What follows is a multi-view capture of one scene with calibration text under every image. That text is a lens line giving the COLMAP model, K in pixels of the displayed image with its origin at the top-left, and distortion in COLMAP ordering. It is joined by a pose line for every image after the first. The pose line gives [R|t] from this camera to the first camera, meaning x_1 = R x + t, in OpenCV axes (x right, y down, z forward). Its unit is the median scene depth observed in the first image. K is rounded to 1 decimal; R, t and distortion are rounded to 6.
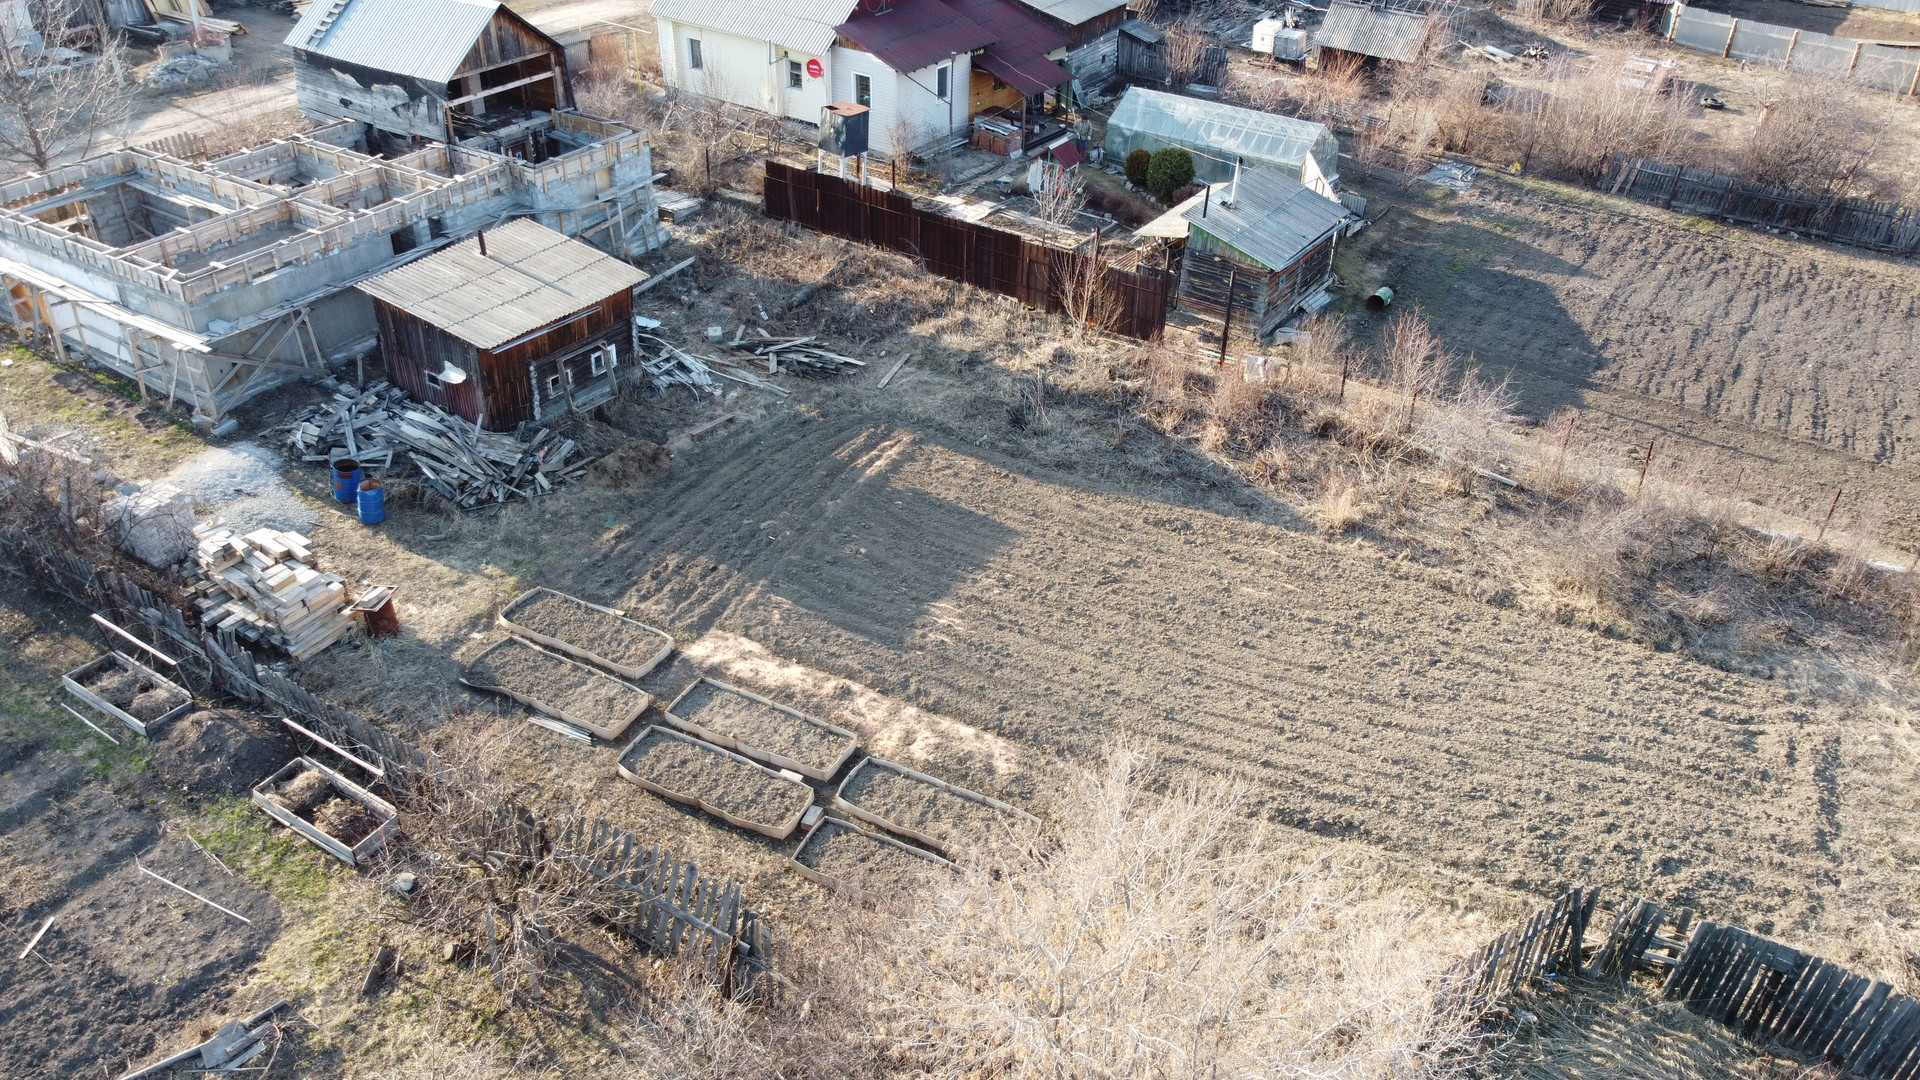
lens RADIAL K [[1457.0, 0, 959.9], [0, 1457.0, 537.0], [0, 0, 1]] dist [-0.001253, -0.002504]
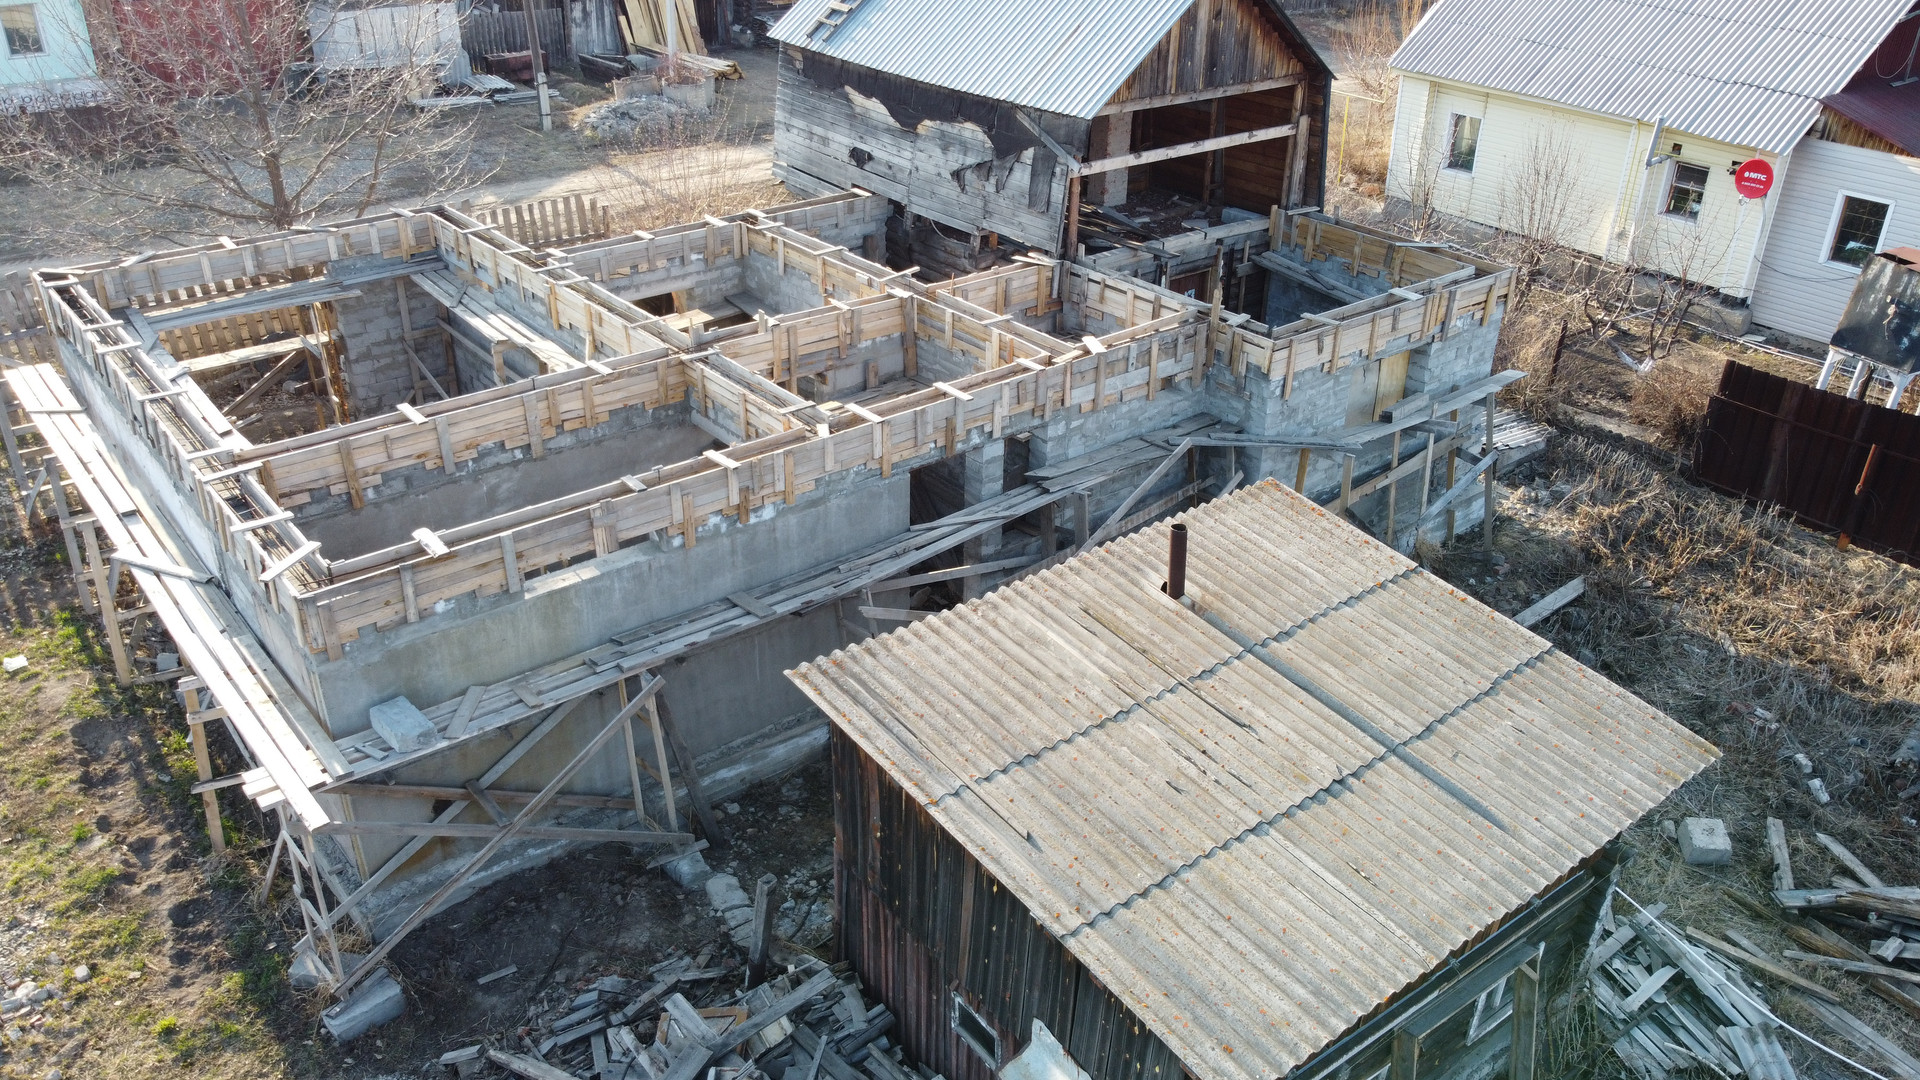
lens RADIAL K [[1457.0, 0, 961.5], [0, 1457.0, 540.0], [0, 0, 1]] dist [-0.001253, -0.002504]
pose [[0.947597, 0.144479, -0.284932, -0.256169], [-0.170136, 0.983119, -0.067316, -0.160389], [0.270396, 0.112265, 0.956181, 0.614142]]
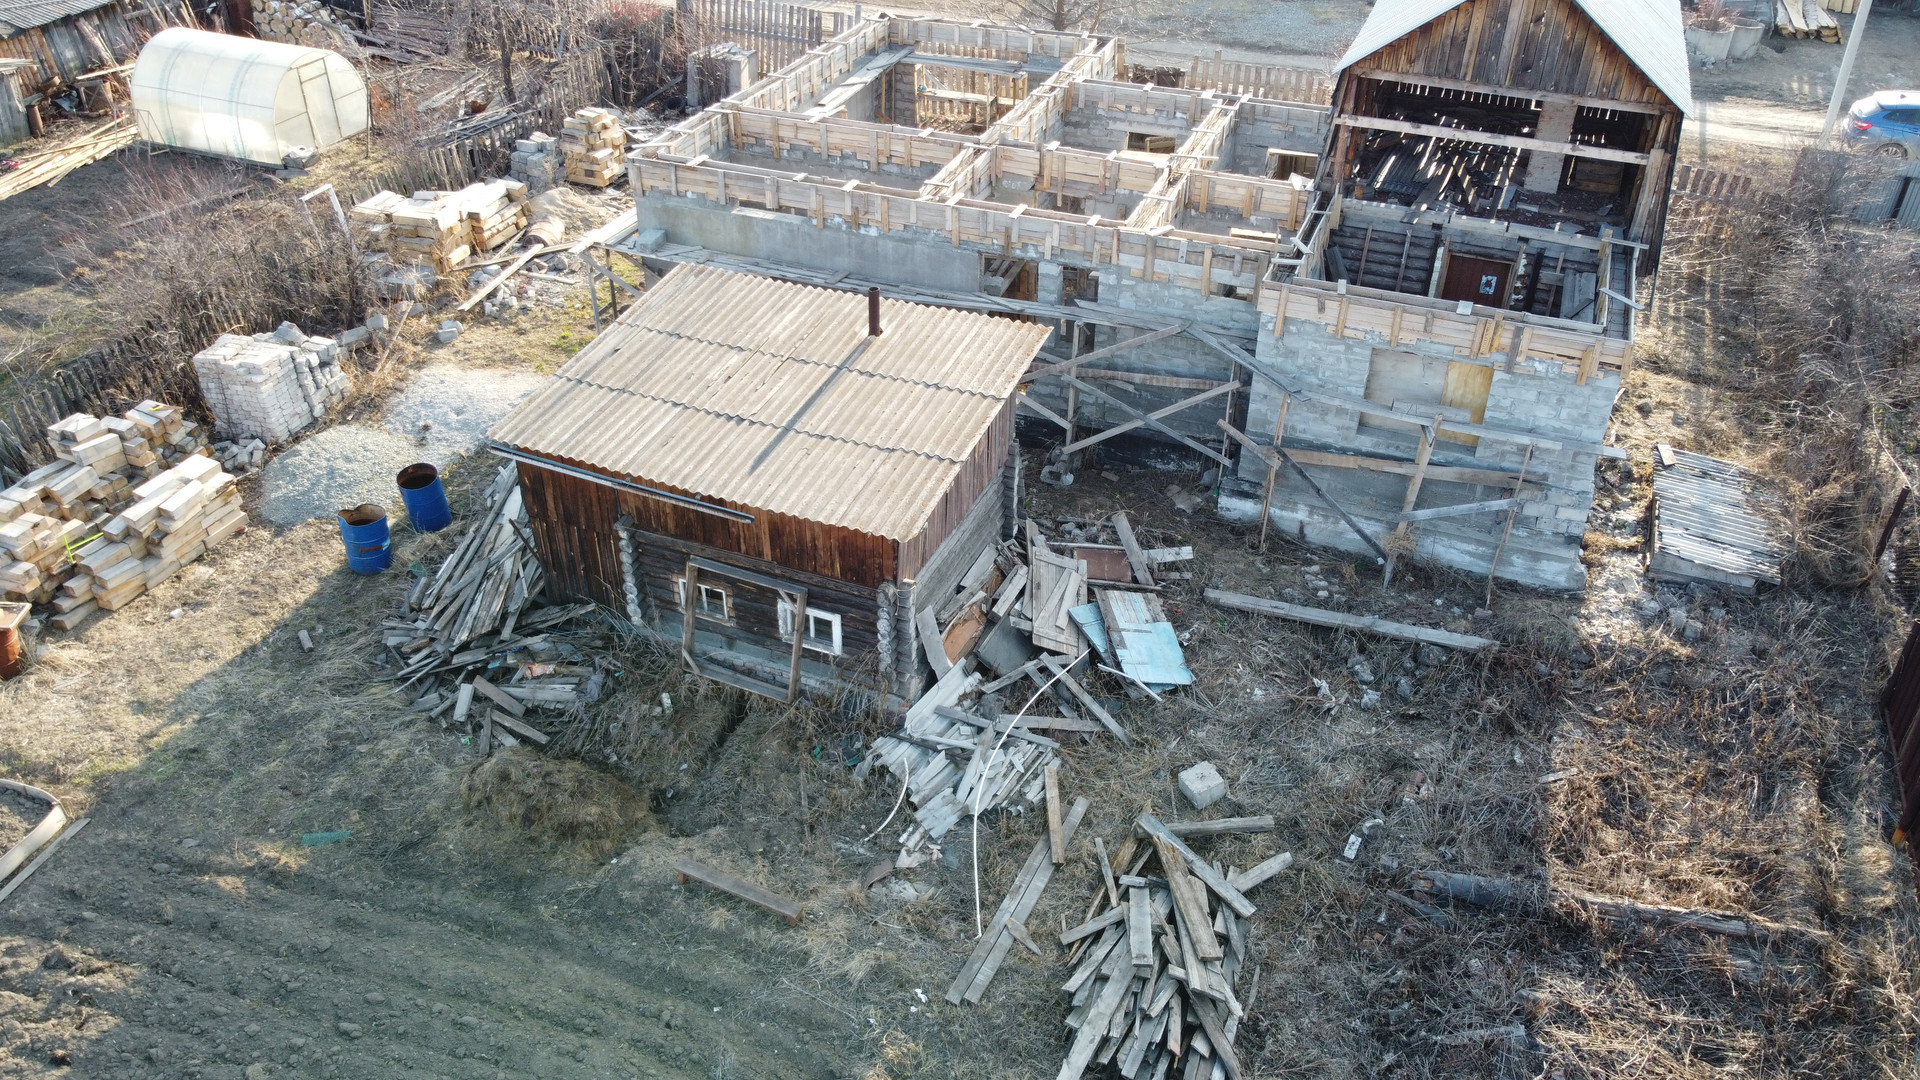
lens RADIAL K [[1457.0, 0, 962.3], [0, 1457.0, 540.5], [0, 0, 1]] dist [-0.001253, -0.002504]
pose [[0.196647, 0.529524, -0.825187, 0.122495], [-0.545698, 0.758330, 0.356579, -0.307231], [0.814582, 0.380183, 0.438084, 0.758241]]
